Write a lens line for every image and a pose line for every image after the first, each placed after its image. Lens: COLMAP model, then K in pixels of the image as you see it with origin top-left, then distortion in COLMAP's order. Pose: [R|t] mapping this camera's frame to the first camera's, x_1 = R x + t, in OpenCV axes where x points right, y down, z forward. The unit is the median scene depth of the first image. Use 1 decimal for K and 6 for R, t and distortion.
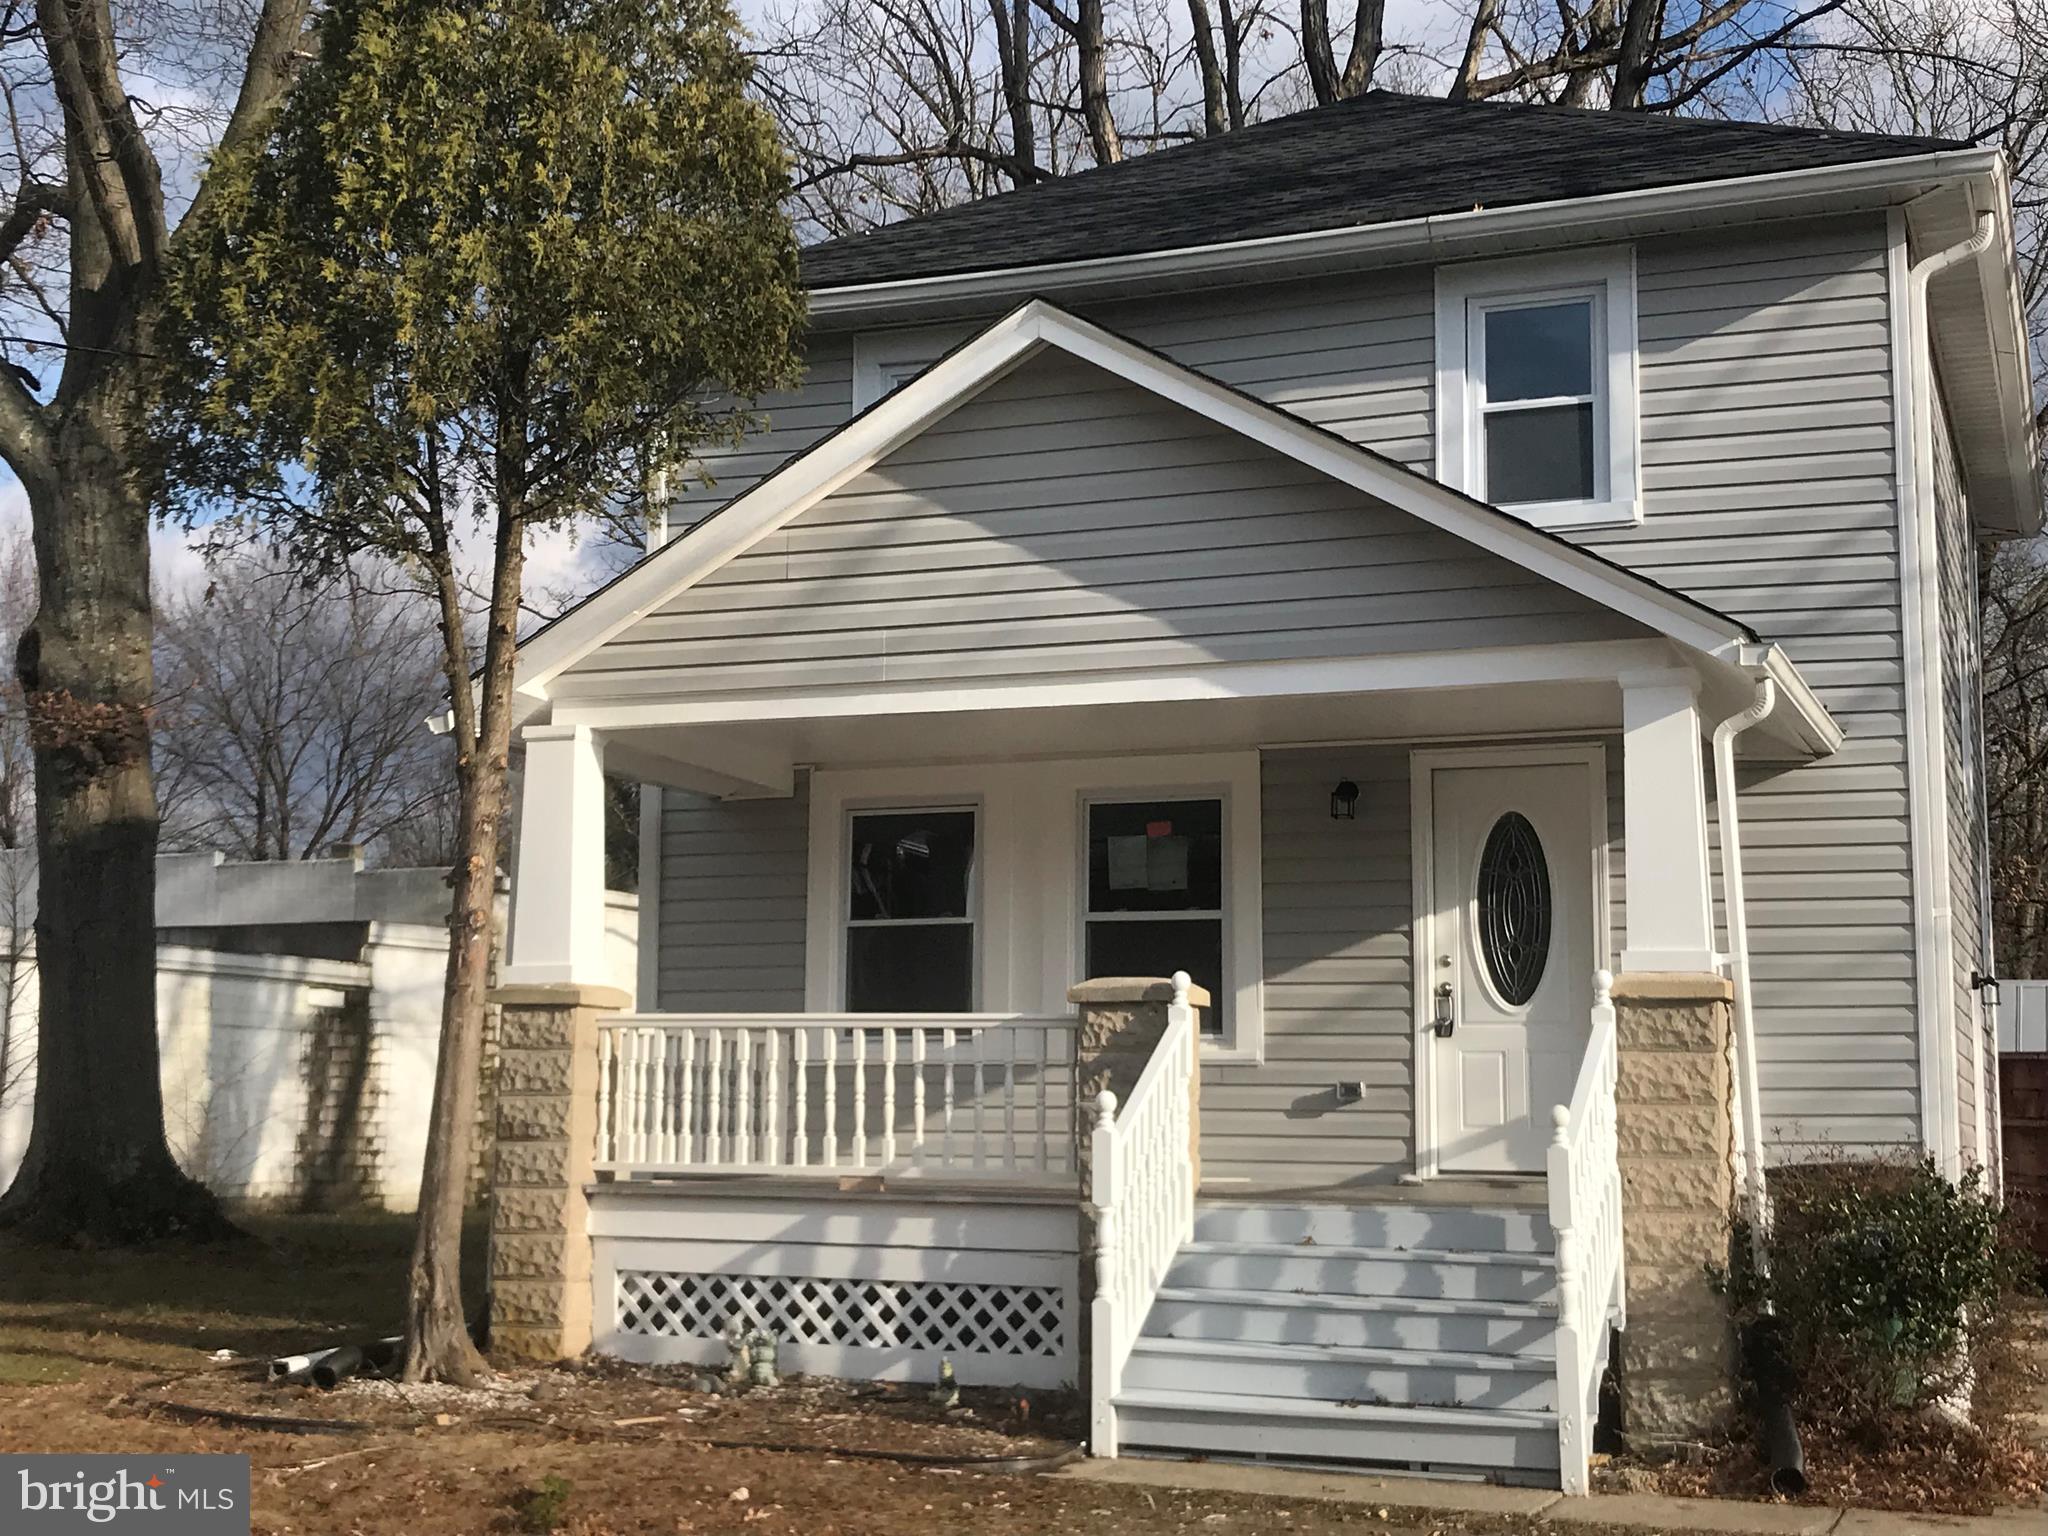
lens RADIAL K [[2692.5, 0, 1024.0], [0, 2692.5, 768.0], [0, 0, 1]] dist [0.221514, -0.713788]
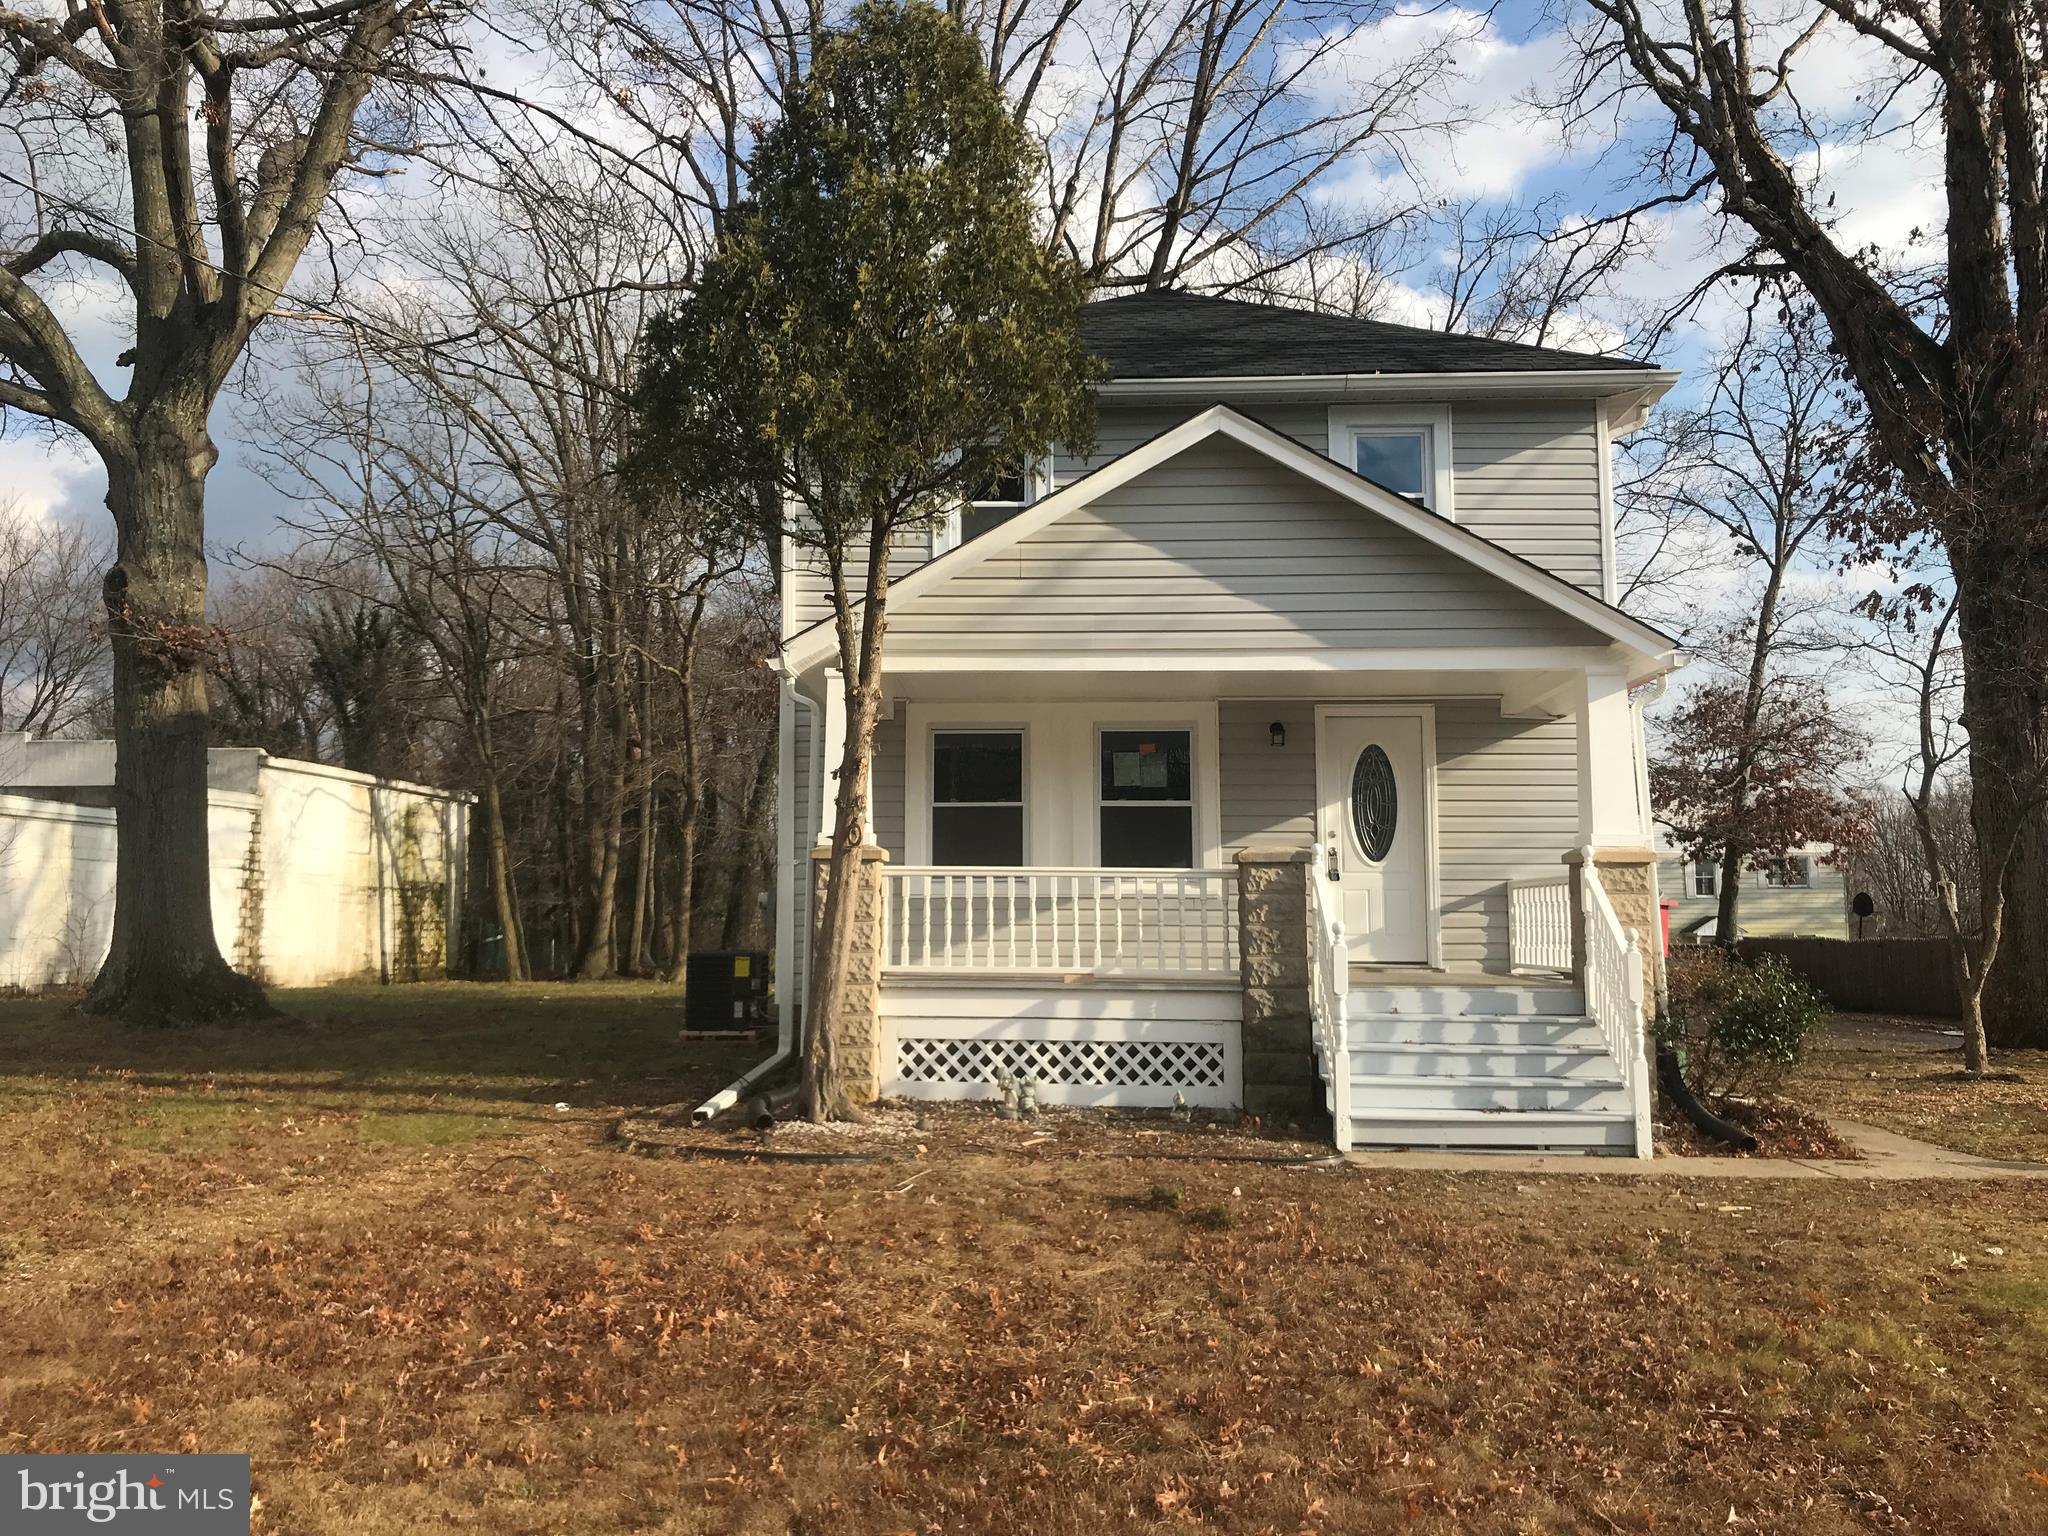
lens RADIAL K [[1642.8, 0, 1024.0], [0, 1642.8, 768.0], [0, 0, 1]] dist [0.155804, -0.372359]
pose [[0.939822, 0.022951, 0.340893, -0.406676], [-0.036924, 0.998720, 0.034557, 0.004130], [-0.339663, -0.045065, 0.939467, 0.143758]]
